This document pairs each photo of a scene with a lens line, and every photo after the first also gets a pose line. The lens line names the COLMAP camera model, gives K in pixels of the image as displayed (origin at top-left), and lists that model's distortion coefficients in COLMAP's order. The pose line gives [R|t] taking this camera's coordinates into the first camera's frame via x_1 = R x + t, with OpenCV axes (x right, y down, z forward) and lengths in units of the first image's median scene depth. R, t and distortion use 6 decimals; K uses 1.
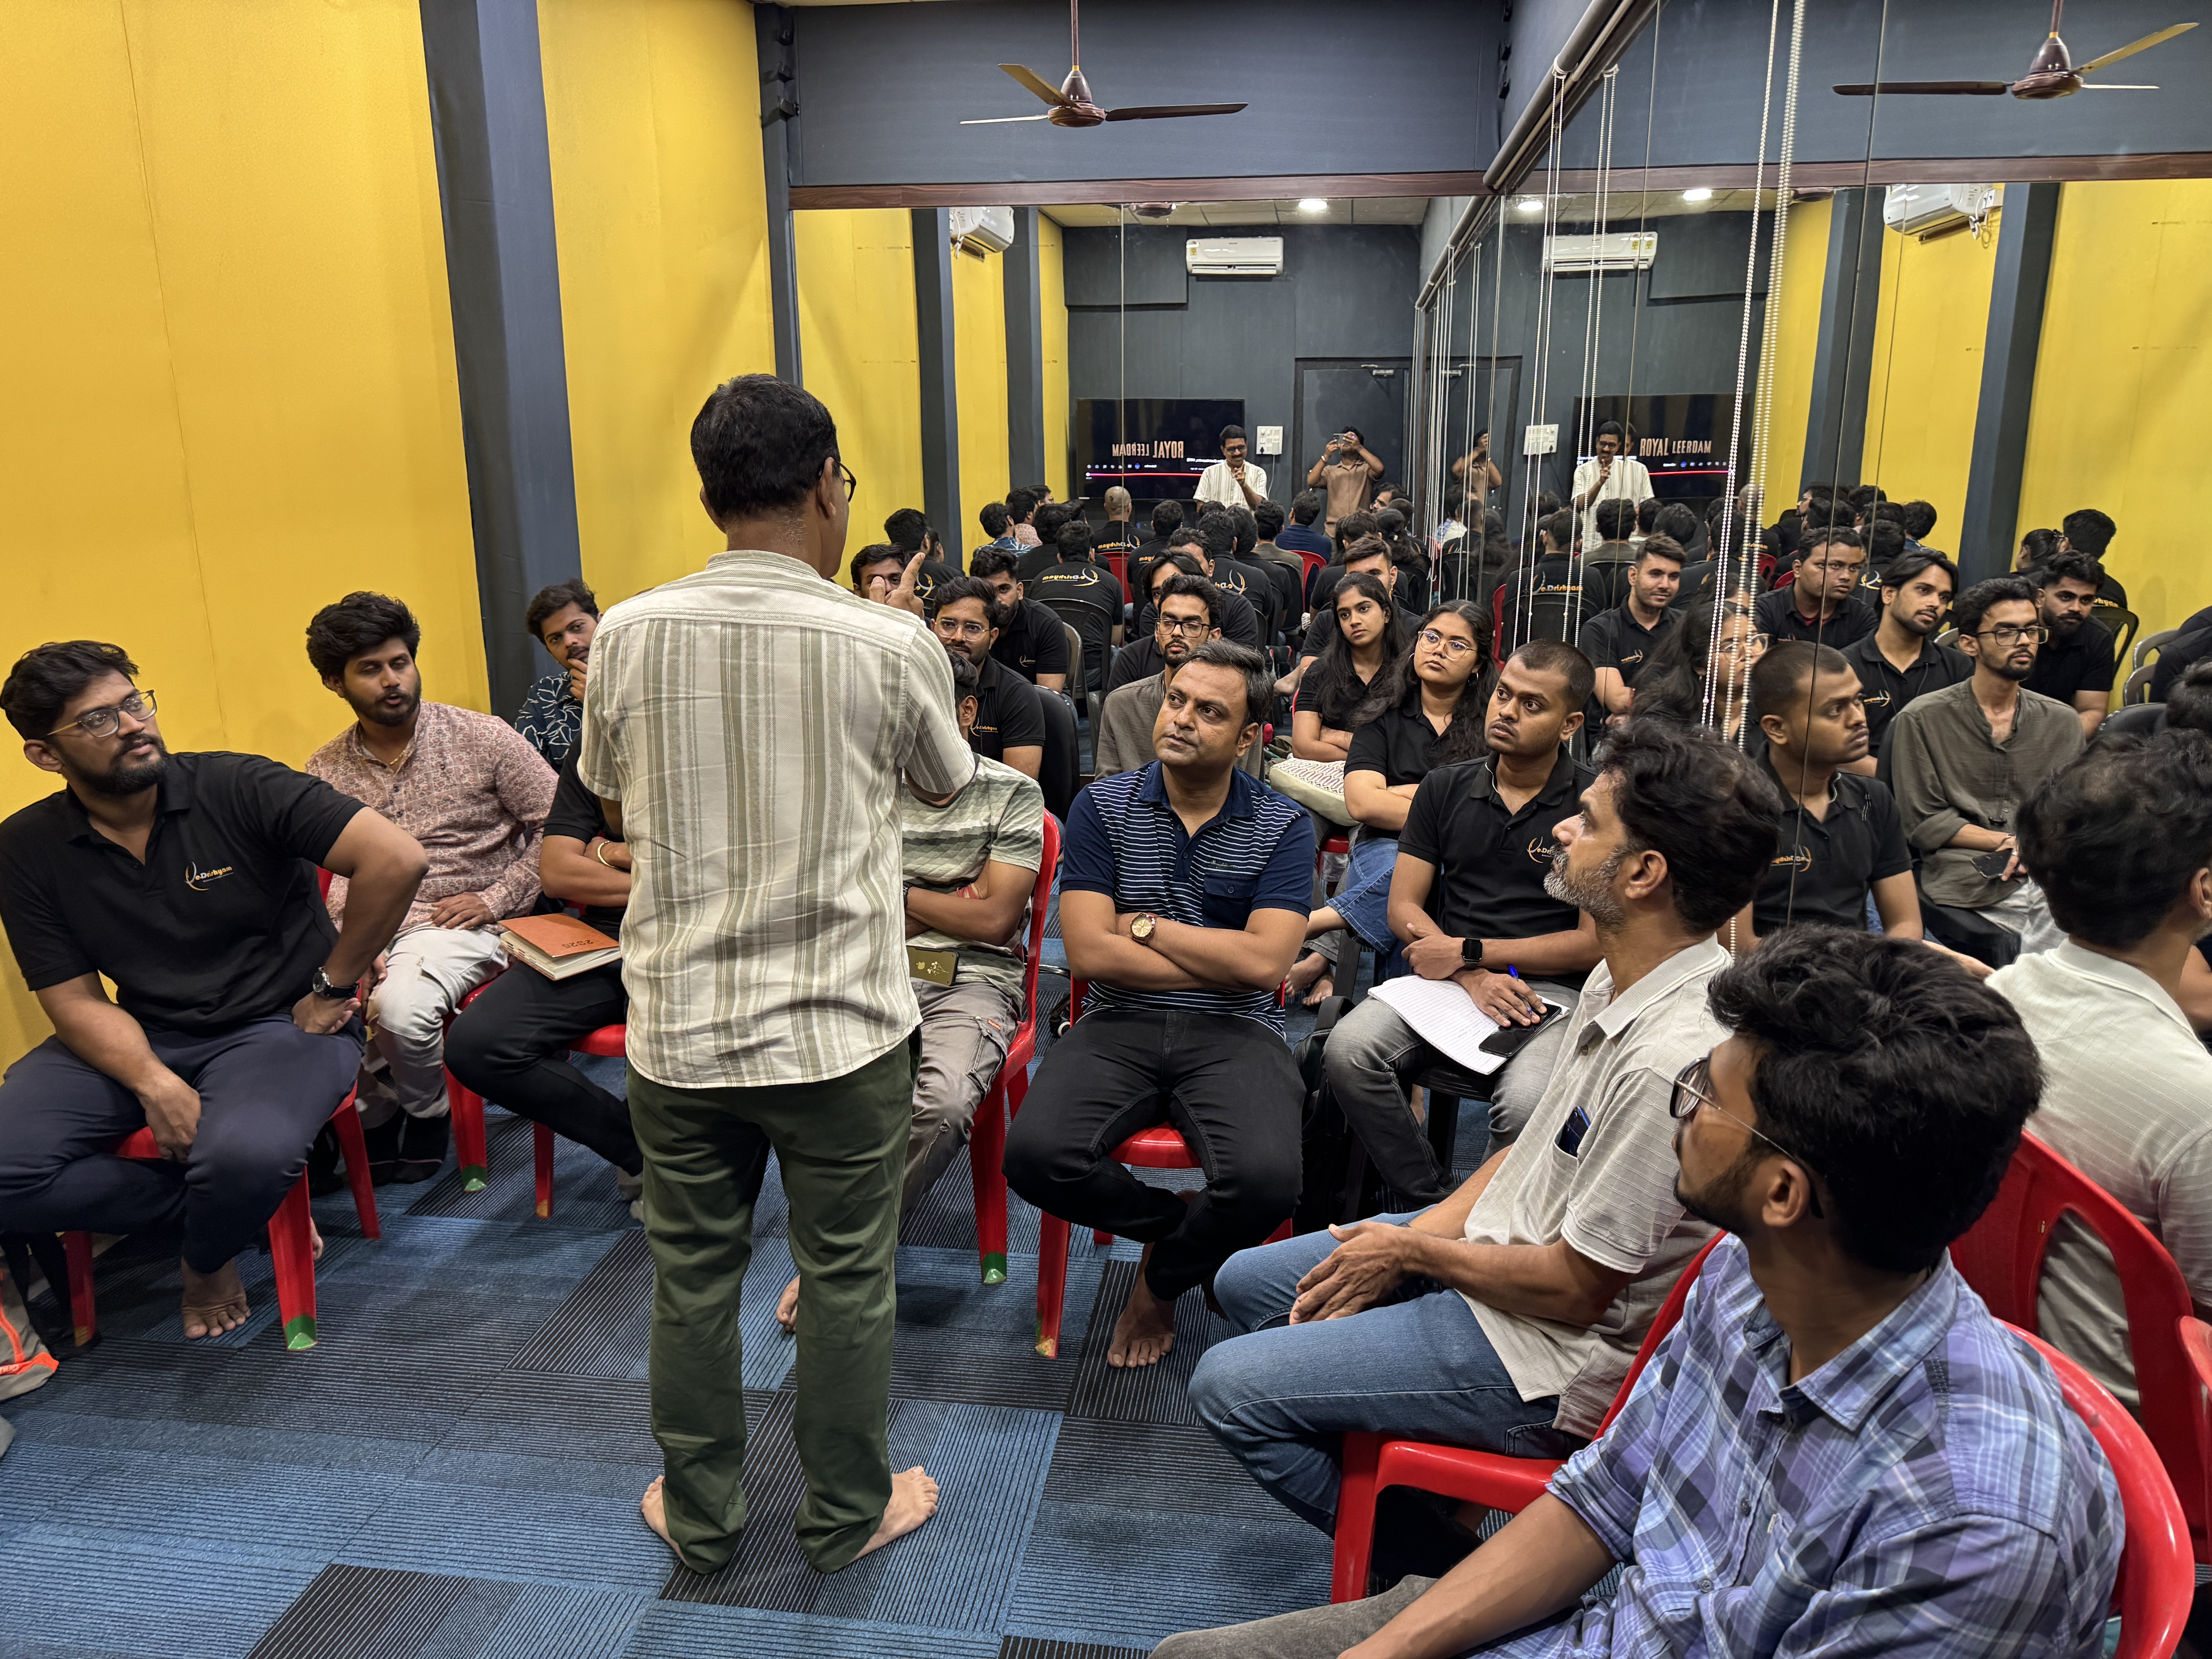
lens RADIAL K [[1574.5, 0, 1106.8], [0, 1574.5, 844.1], [0, 0, 1]] dist [0.010051, -0.015011]
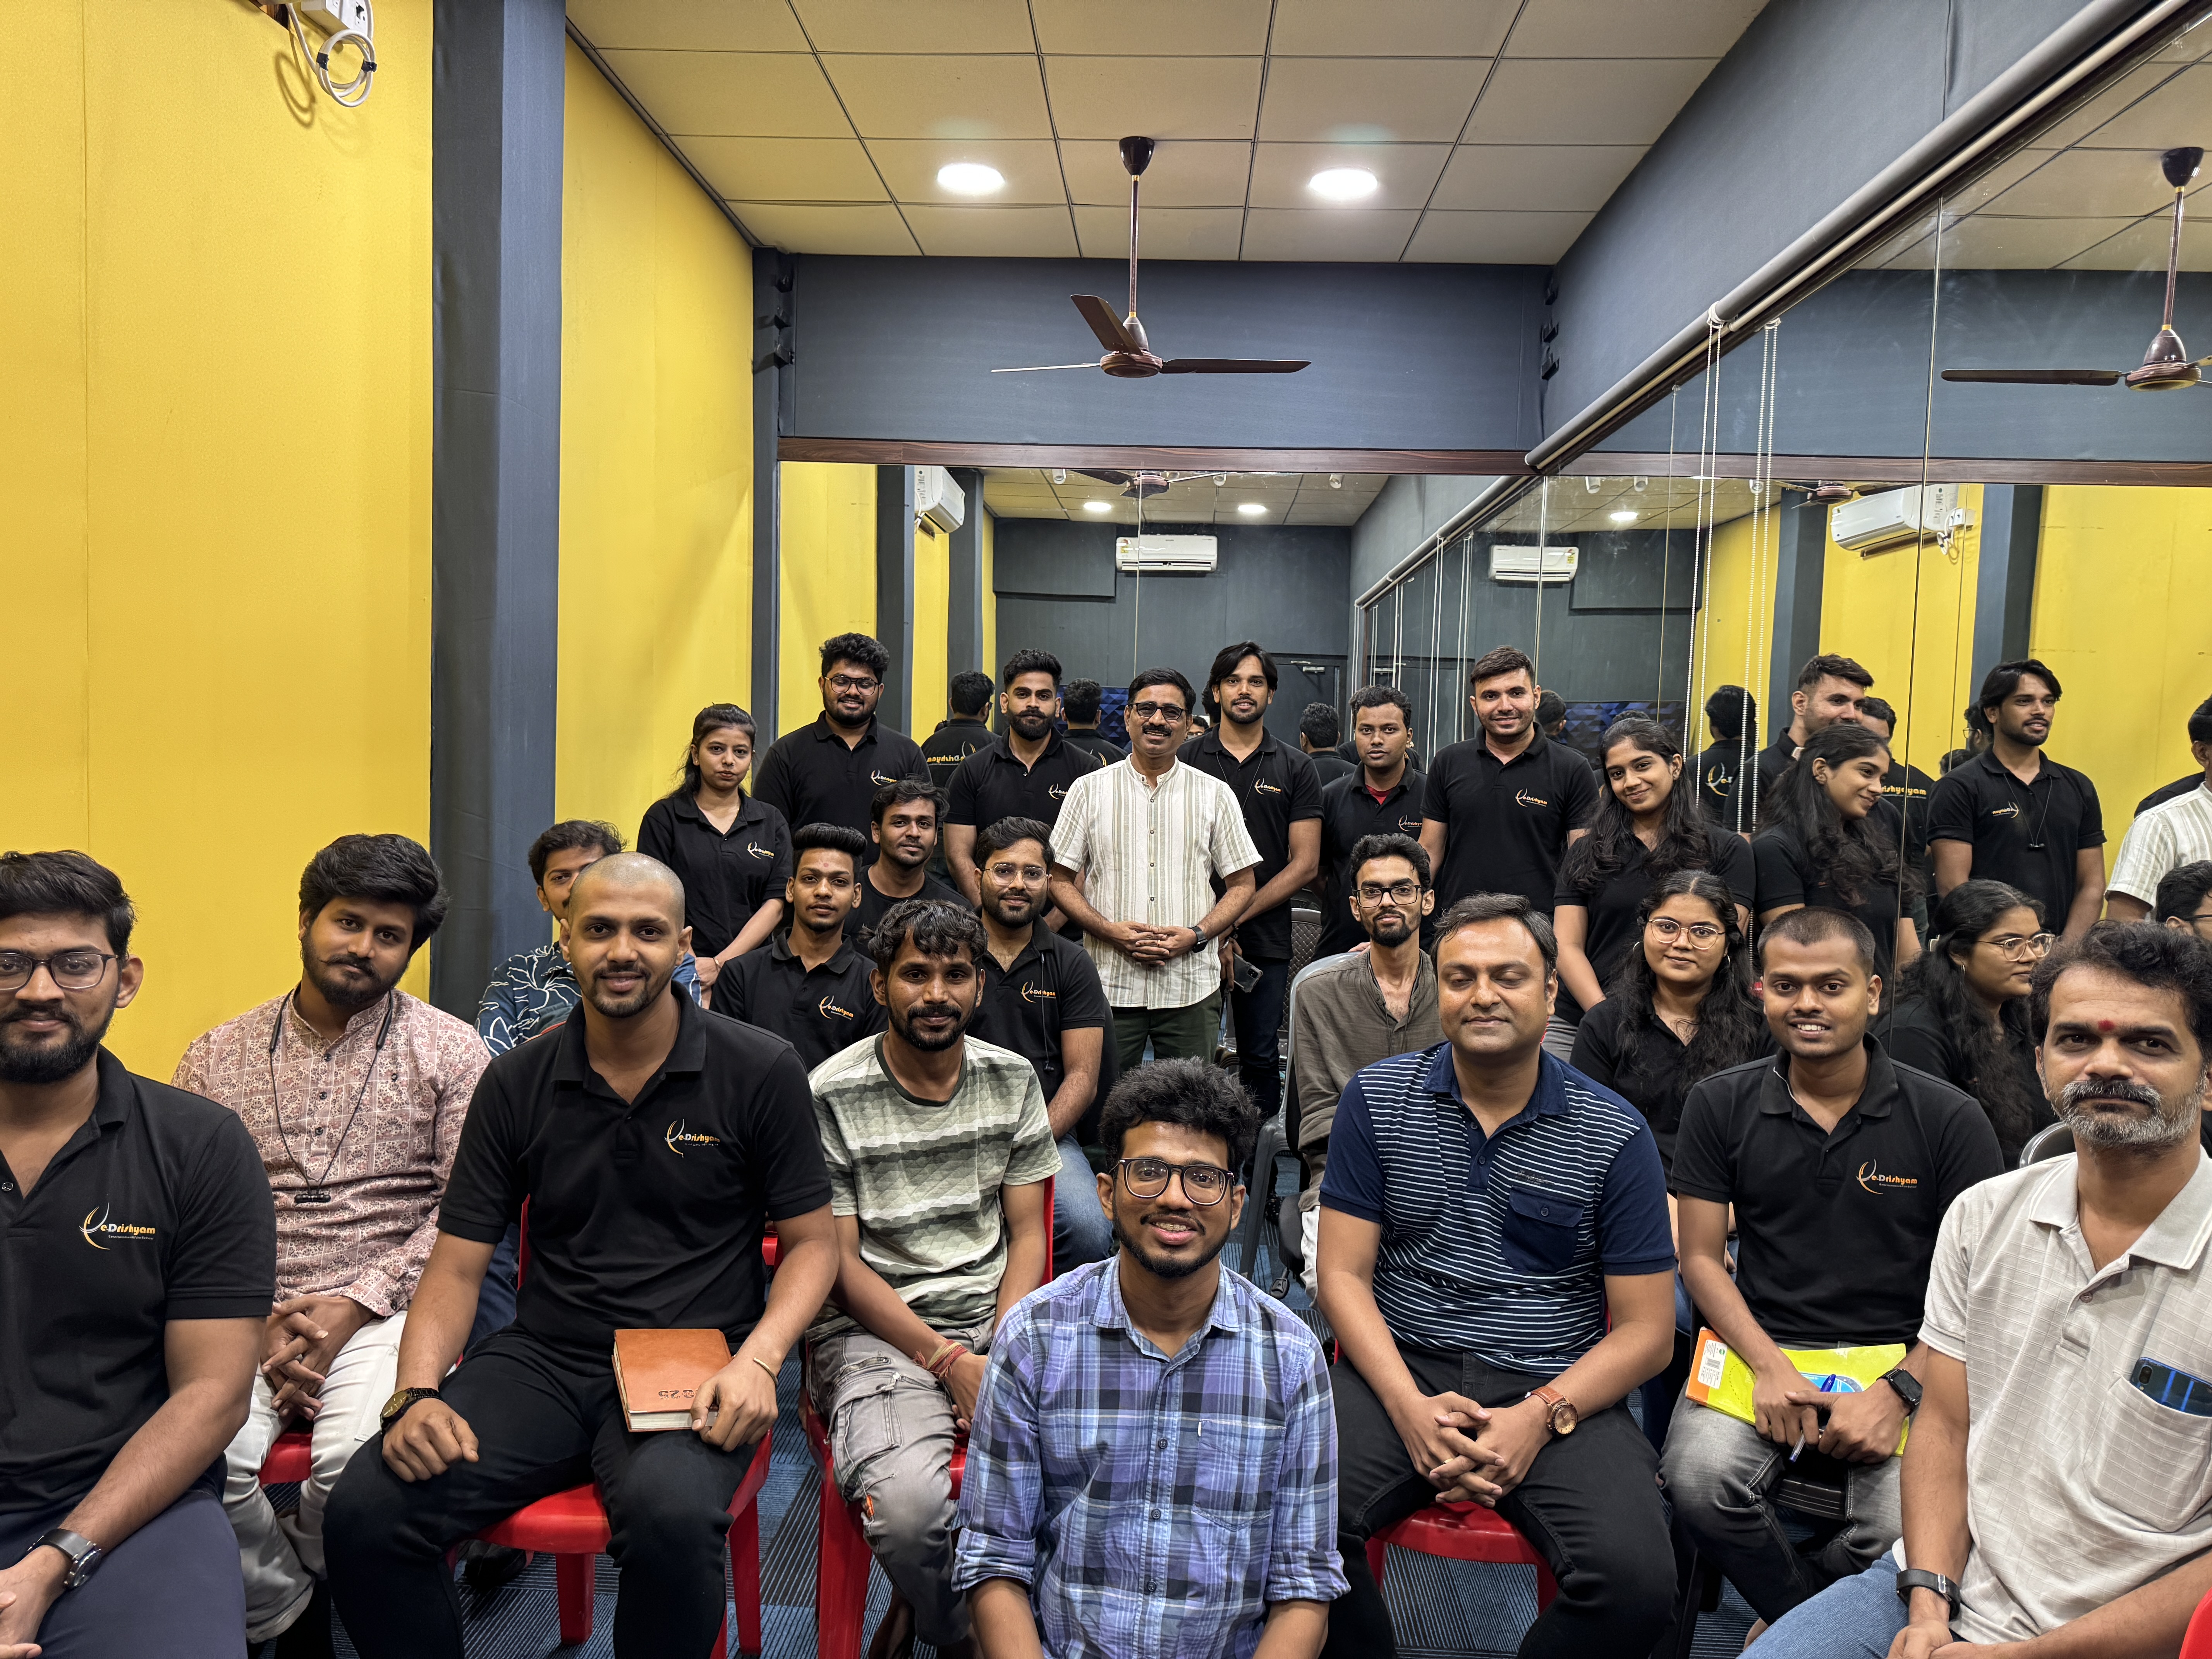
lens RADIAL K [[1574.5, 0, 1113.9], [0, 1574.5, 850.7], [0, 0, 1]] dist [0.010051, -0.015011]
pose [[0.994748, 0.021942, 0.099970, -0.098106], [-0.003213, 0.982963, -0.183777, -0.011451], [-0.102299, 0.182490, 0.977871, 0.132755]]
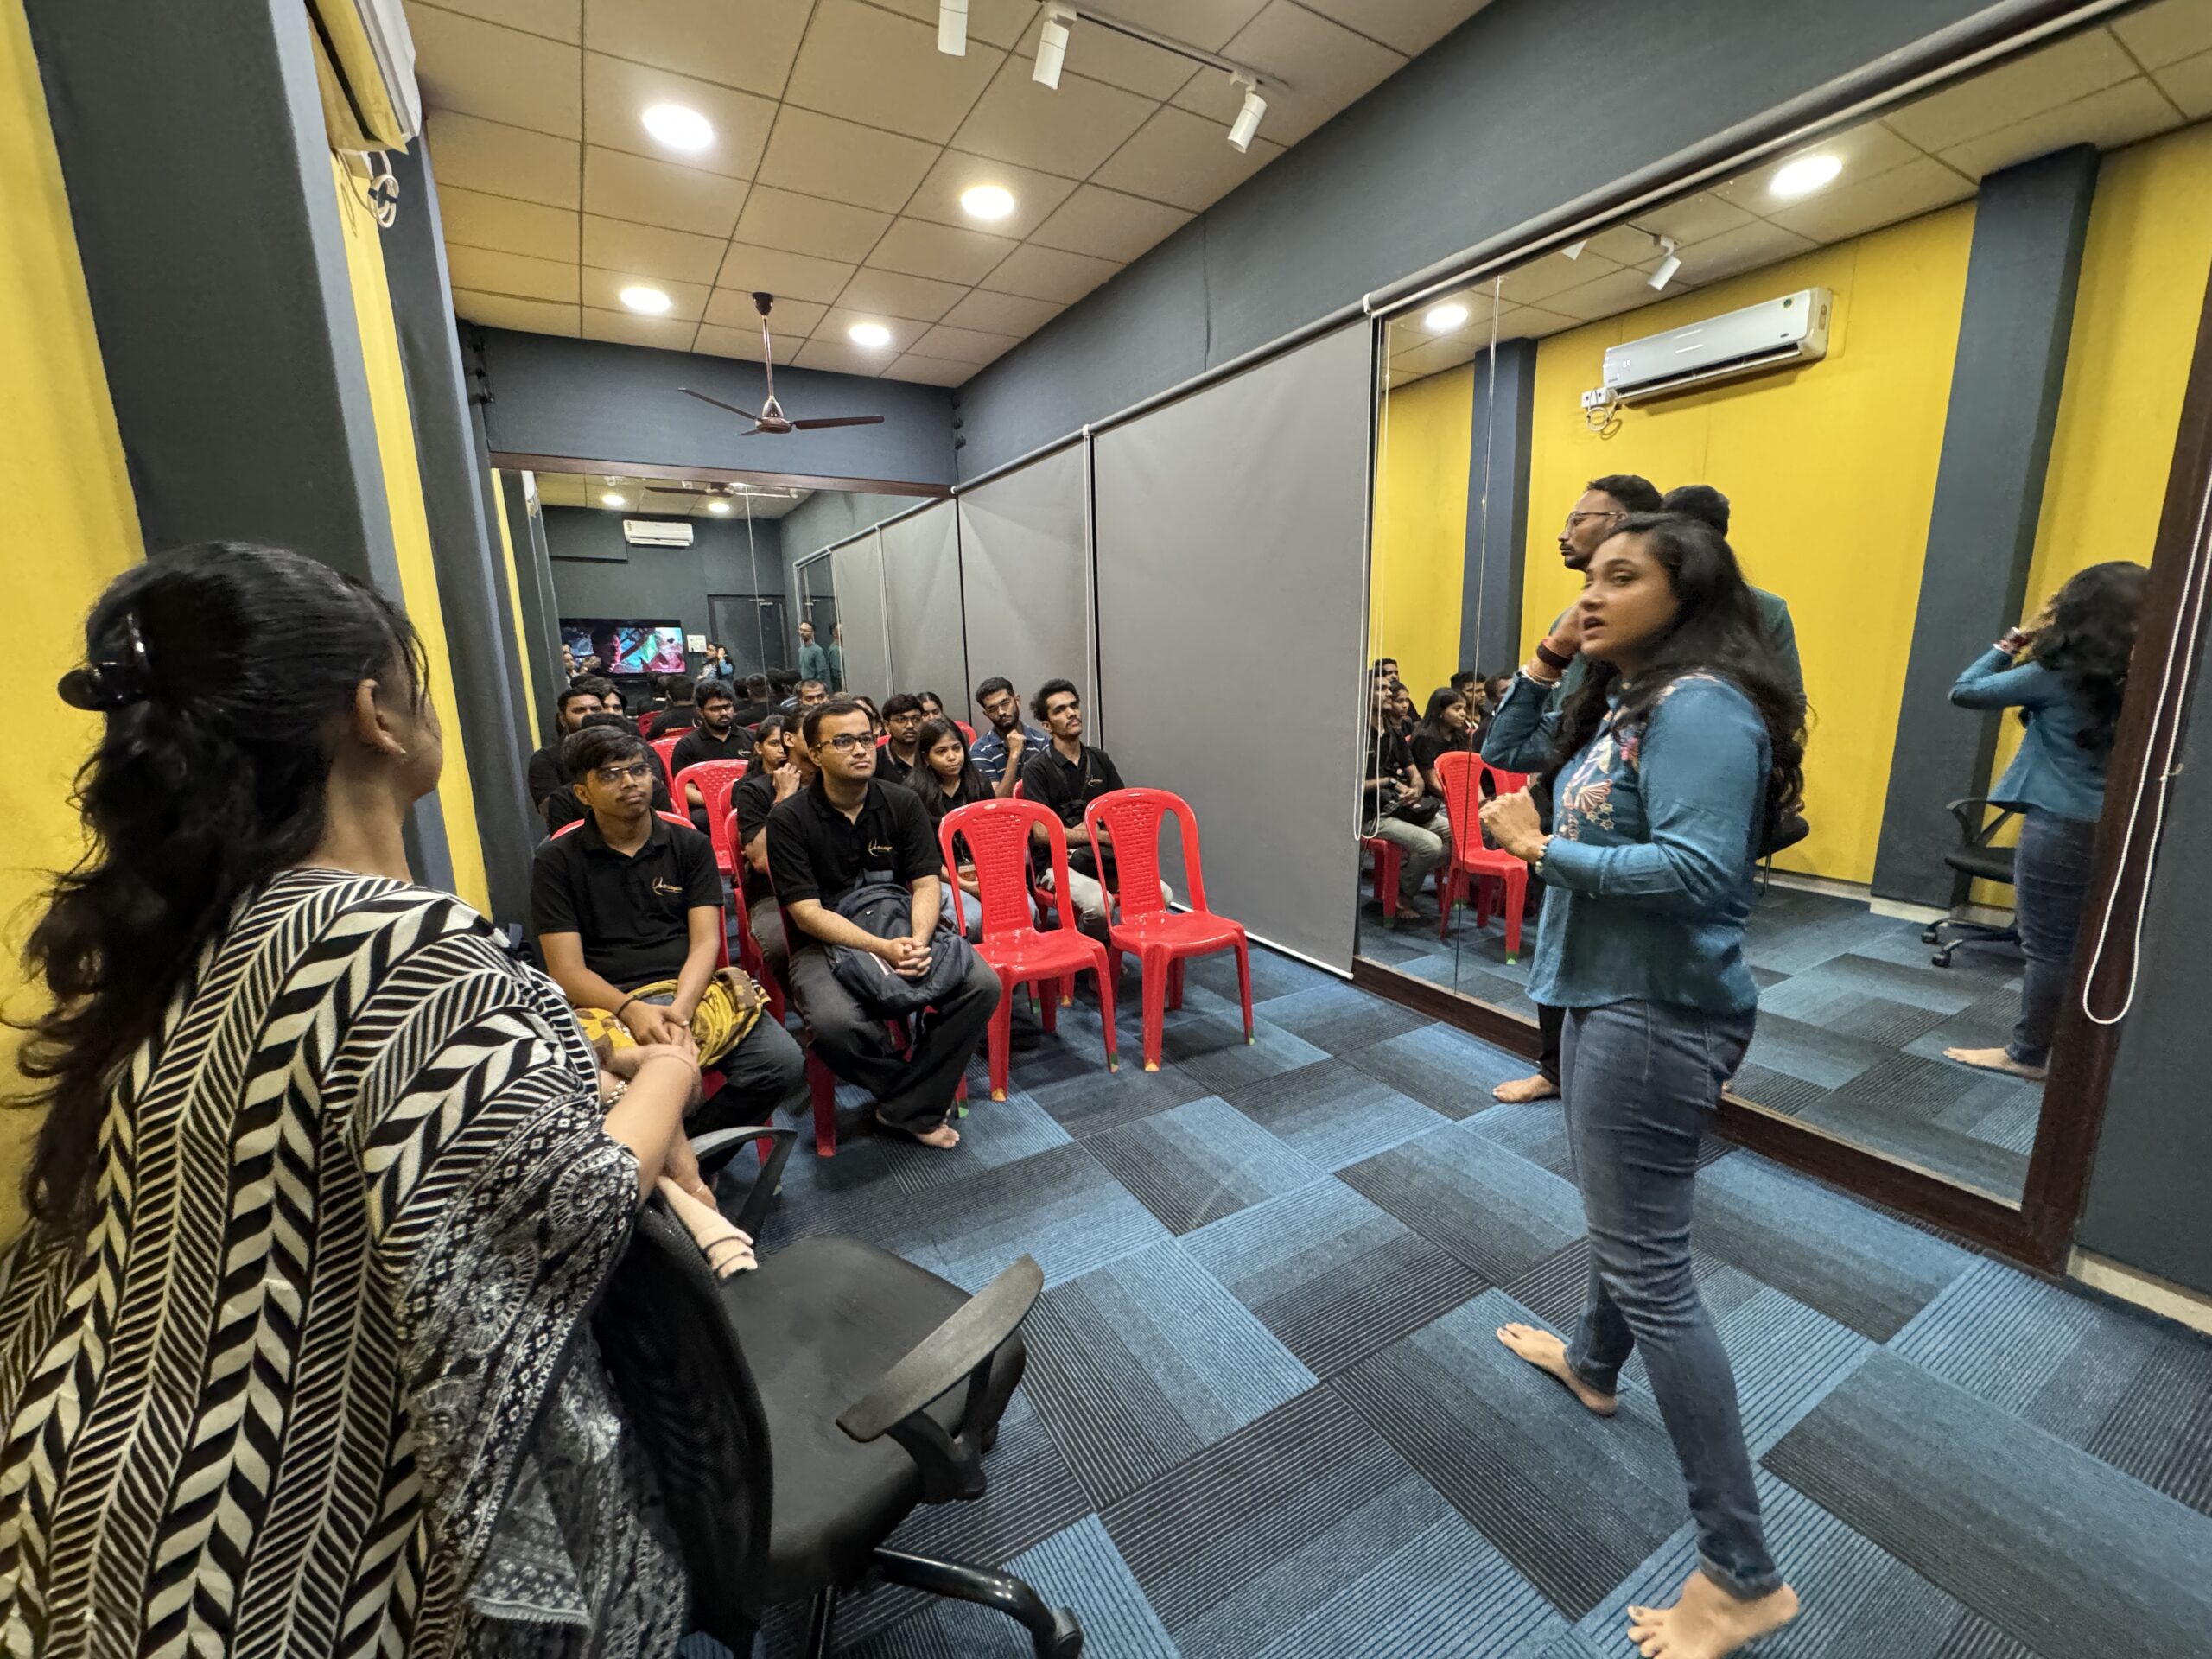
lens RADIAL K [[865.2, 0, 1107.4], [0, 865.2, 831.9], [0, 0, 1]] dist [-0.000065, -0.000559]
pose [[0.778392, -0.150041, 0.609585, -0.309346], [0.180976, 0.983426, 0.010966, 0.008243], [-0.601128, 0.101784, 0.792645, 0.097364]]
